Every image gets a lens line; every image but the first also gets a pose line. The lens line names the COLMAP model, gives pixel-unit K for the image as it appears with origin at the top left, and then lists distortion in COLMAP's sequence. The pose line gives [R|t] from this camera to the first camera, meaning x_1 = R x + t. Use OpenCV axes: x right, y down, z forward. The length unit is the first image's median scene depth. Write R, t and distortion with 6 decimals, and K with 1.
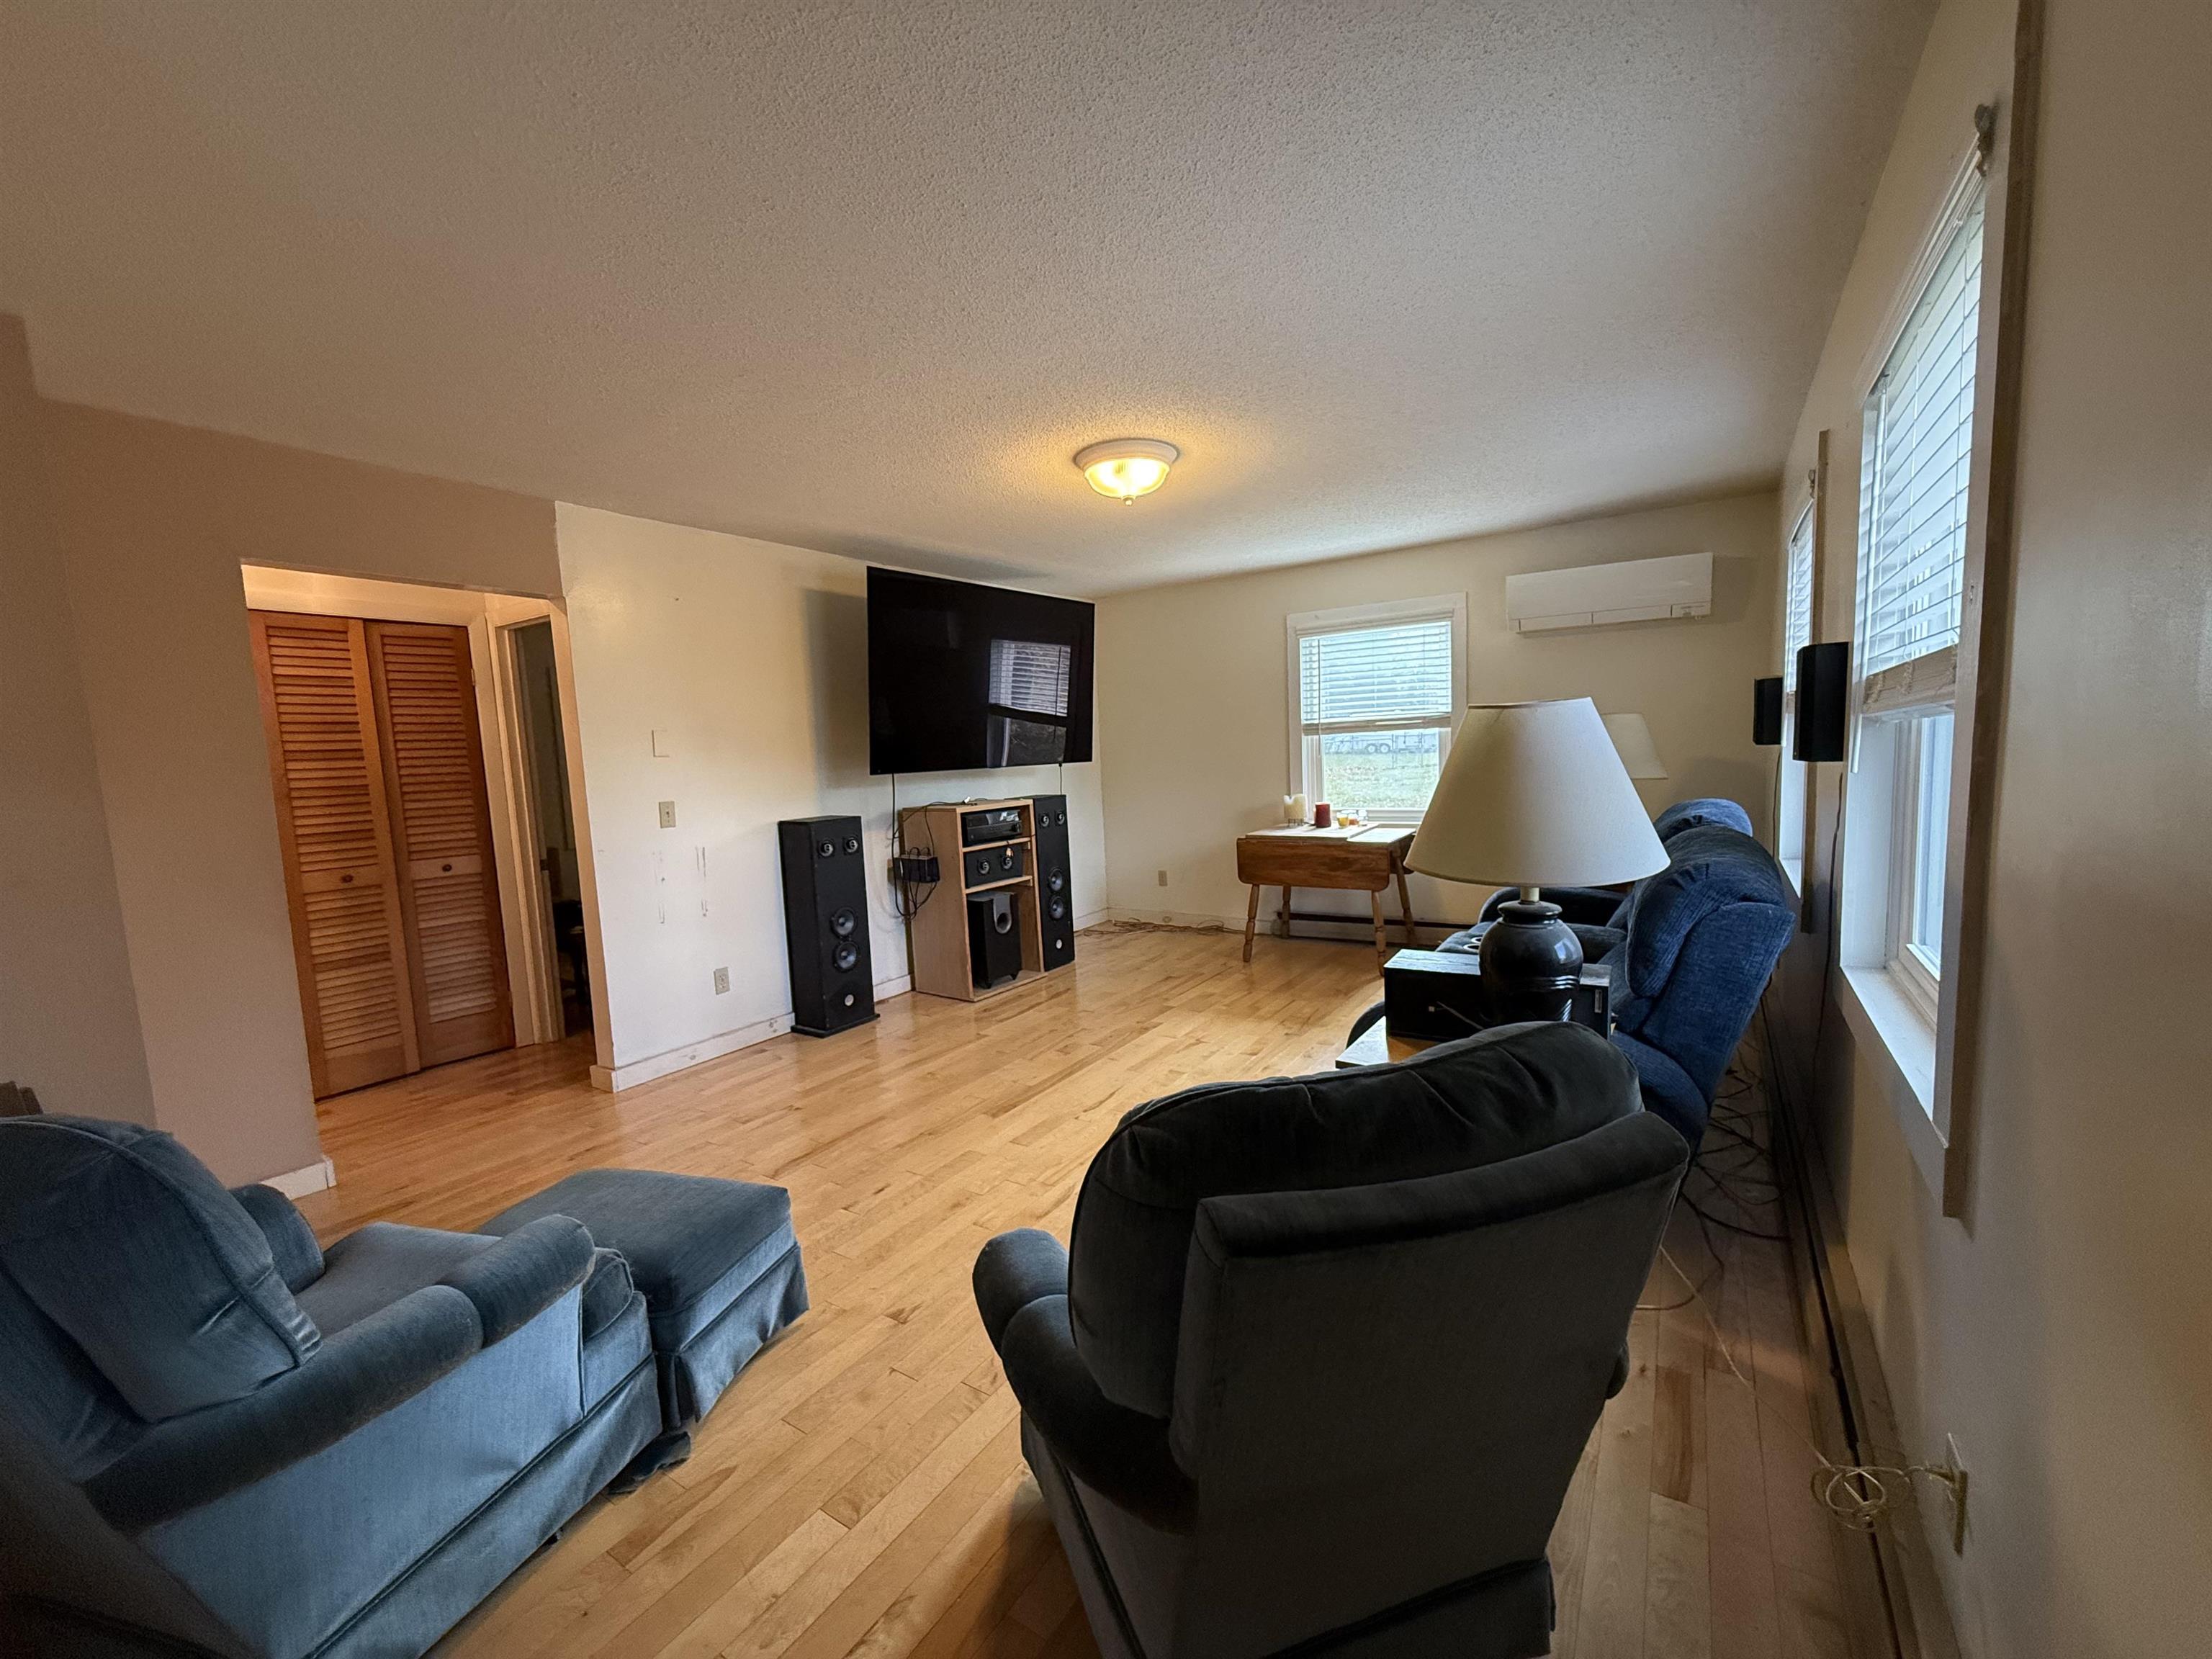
lens RADIAL K [[876.6, 0, 1110.1], [0, 876.6, 837.4], [0, 0, 1]] dist [-0.000637, -0.000646]
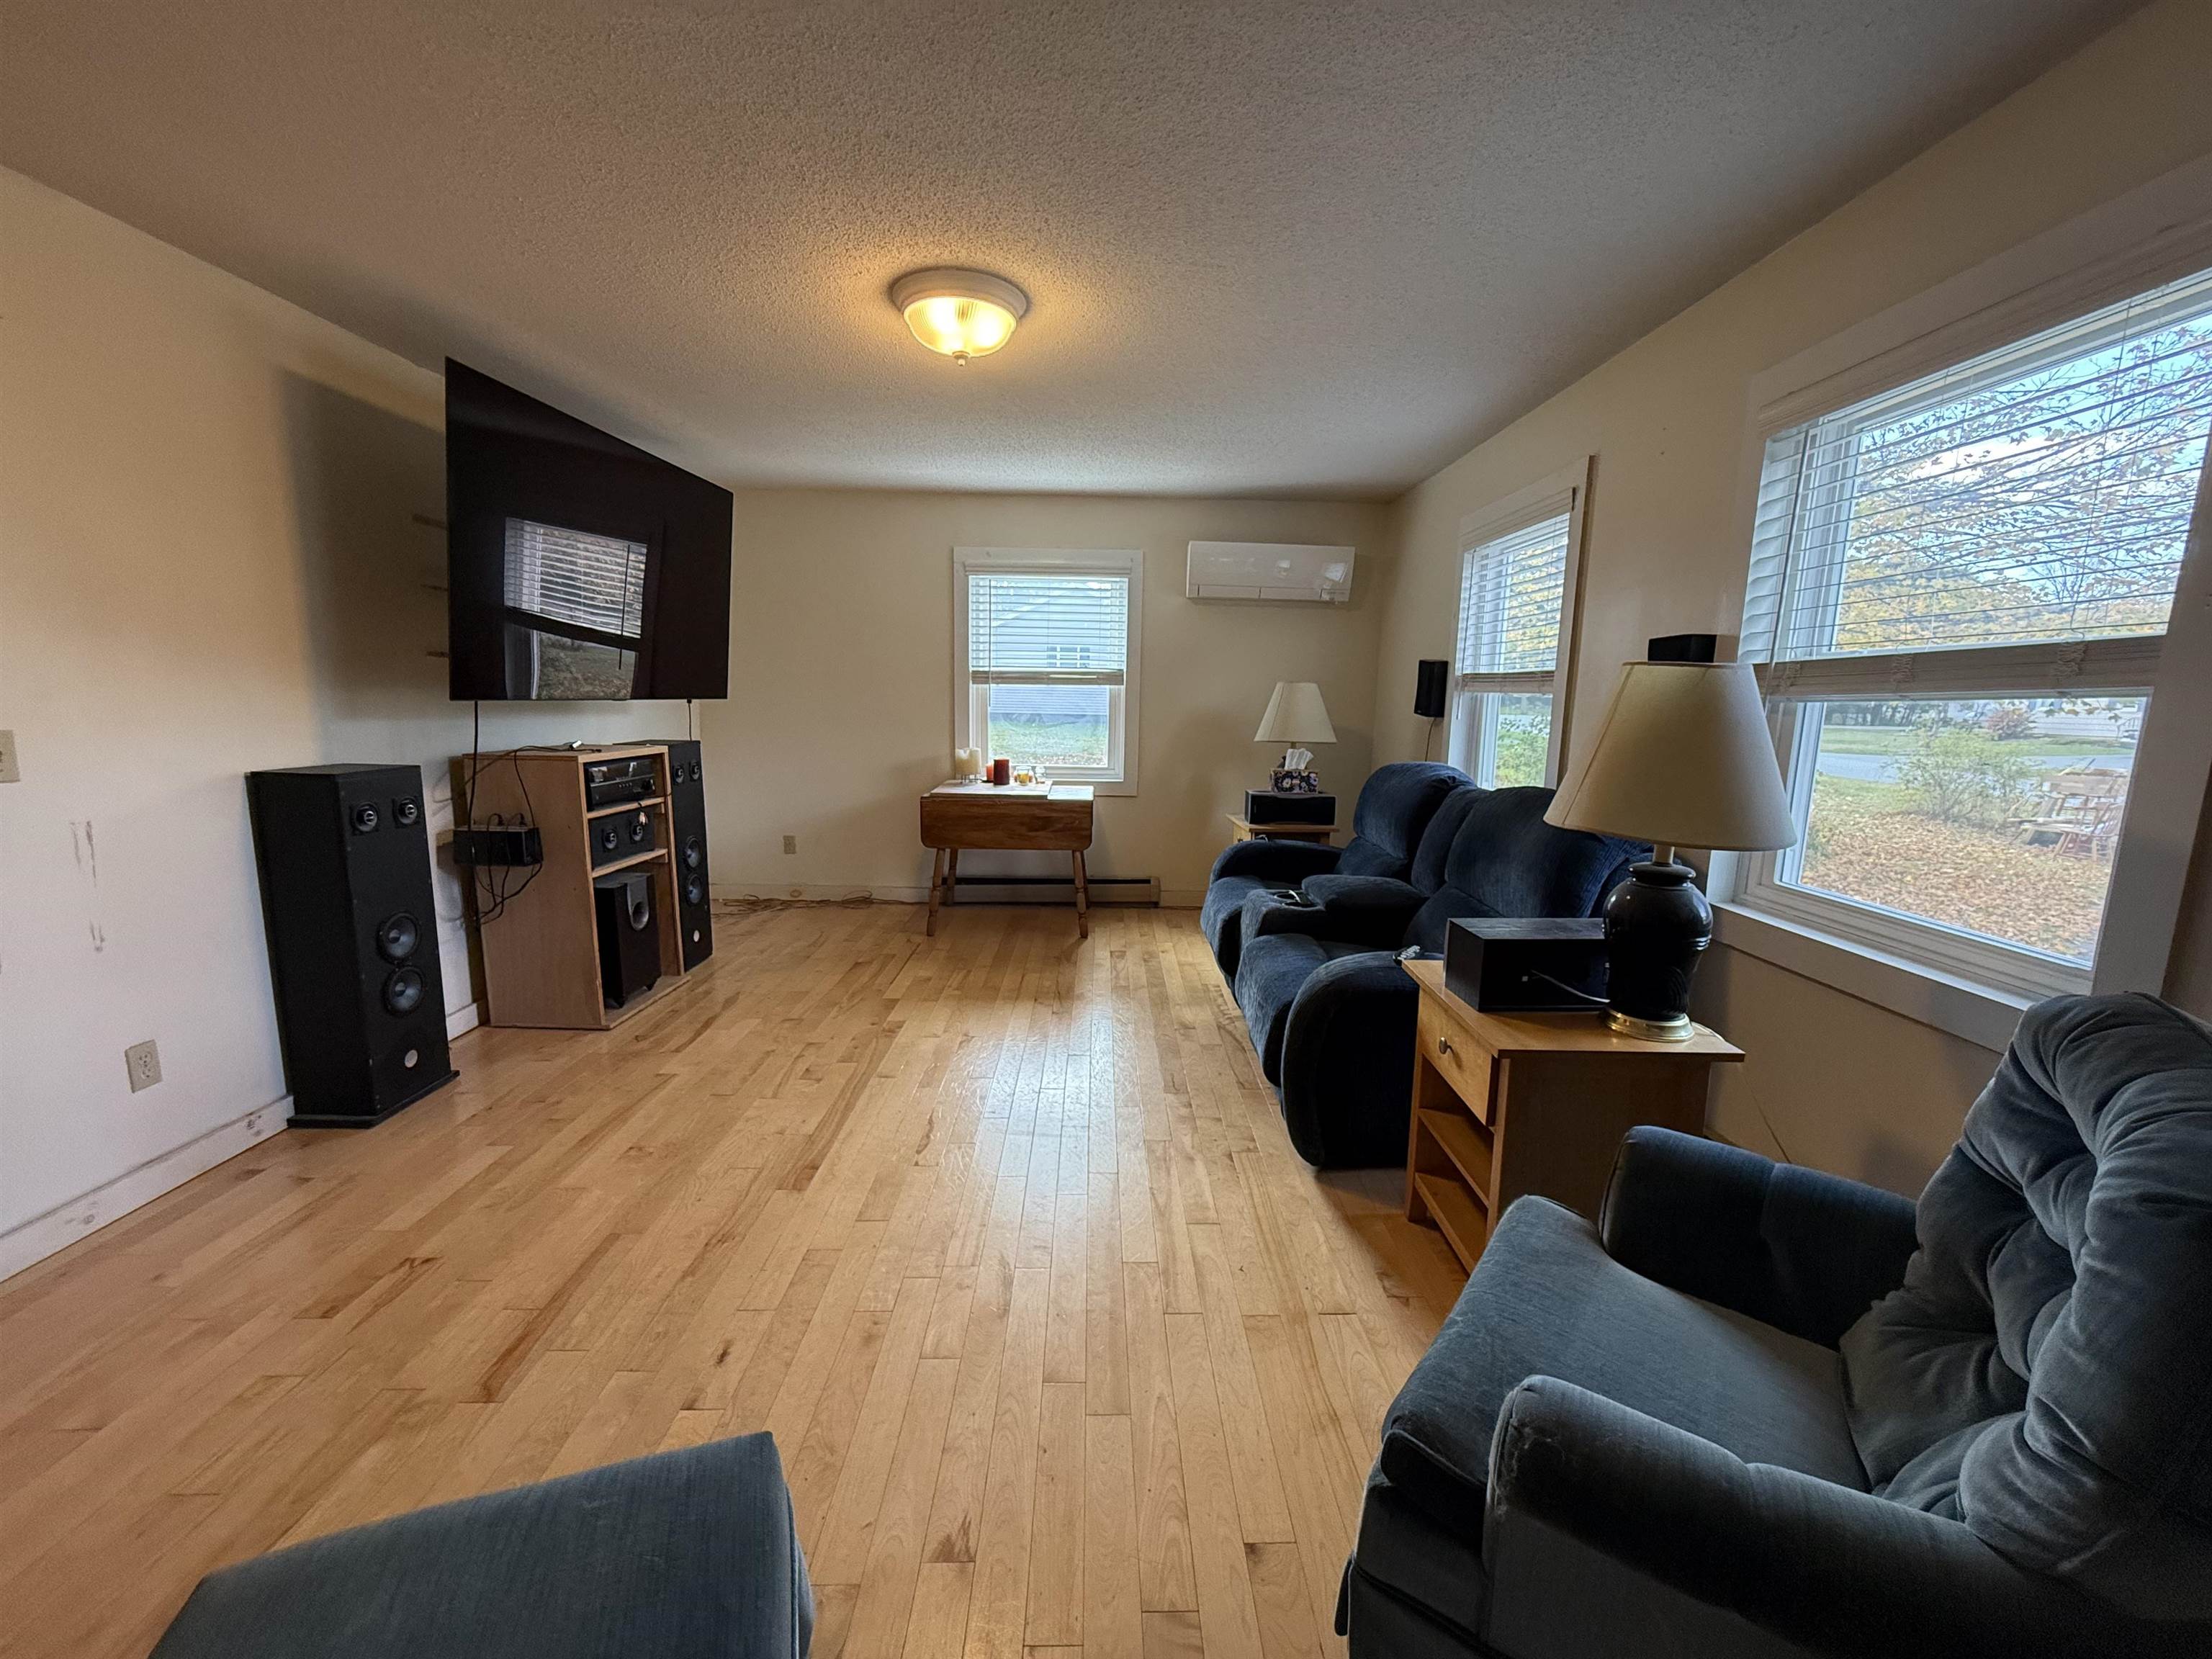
lens RADIAL K [[876.6, 0, 1110.8], [0, 876.6, 837.2], [0, 0, 1]] dist [-0.000637, -0.000646]
pose [[0.823322, -0.031250, 0.566714, -0.212457], [0.002216, 0.998653, 0.051848, -0.003798], [-0.567571, -0.041432, 0.822282, 0.184922]]
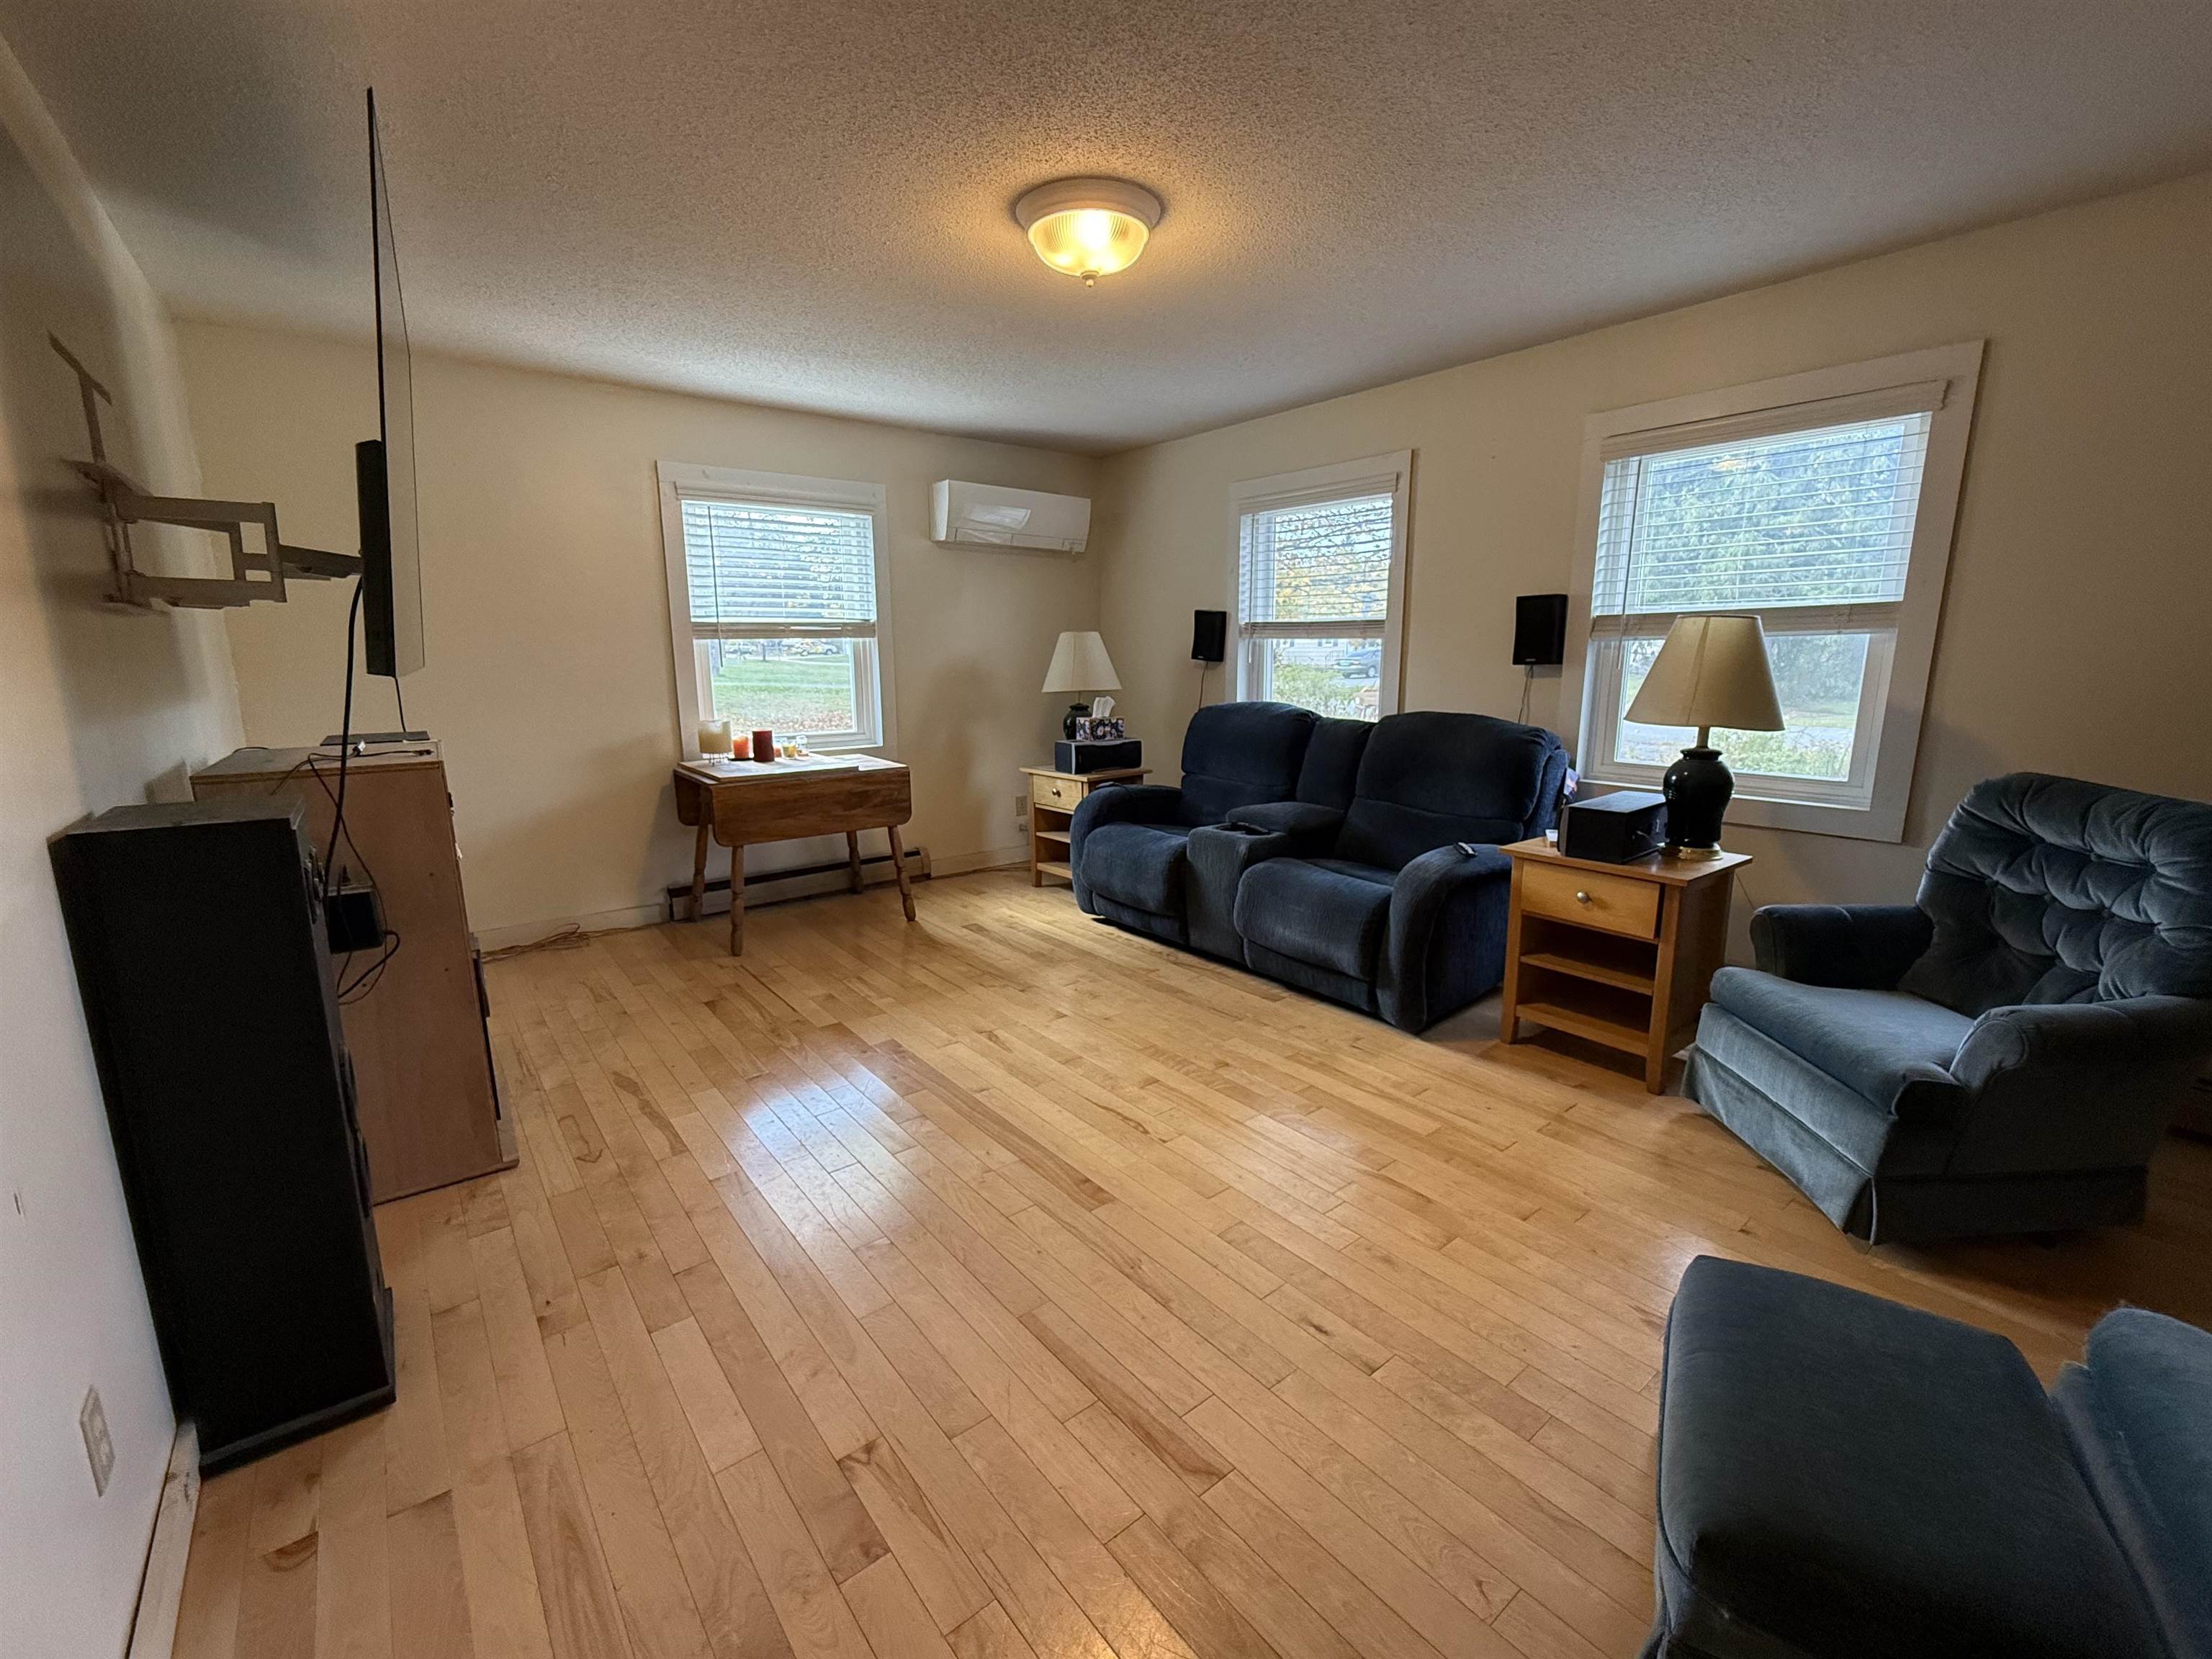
lens RADIAL K [[938.8, 0, 1104.5], [0, 938.8, 837.3], [0, 0, 1]] dist [0.000353, -0.000058]
pose [[0.310009, -0.143866, 0.939786, -0.497724], [0.087771, 0.988594, 0.122385, -0.022337], [-0.946674, 0.044546, 0.319100, 0.512198]]
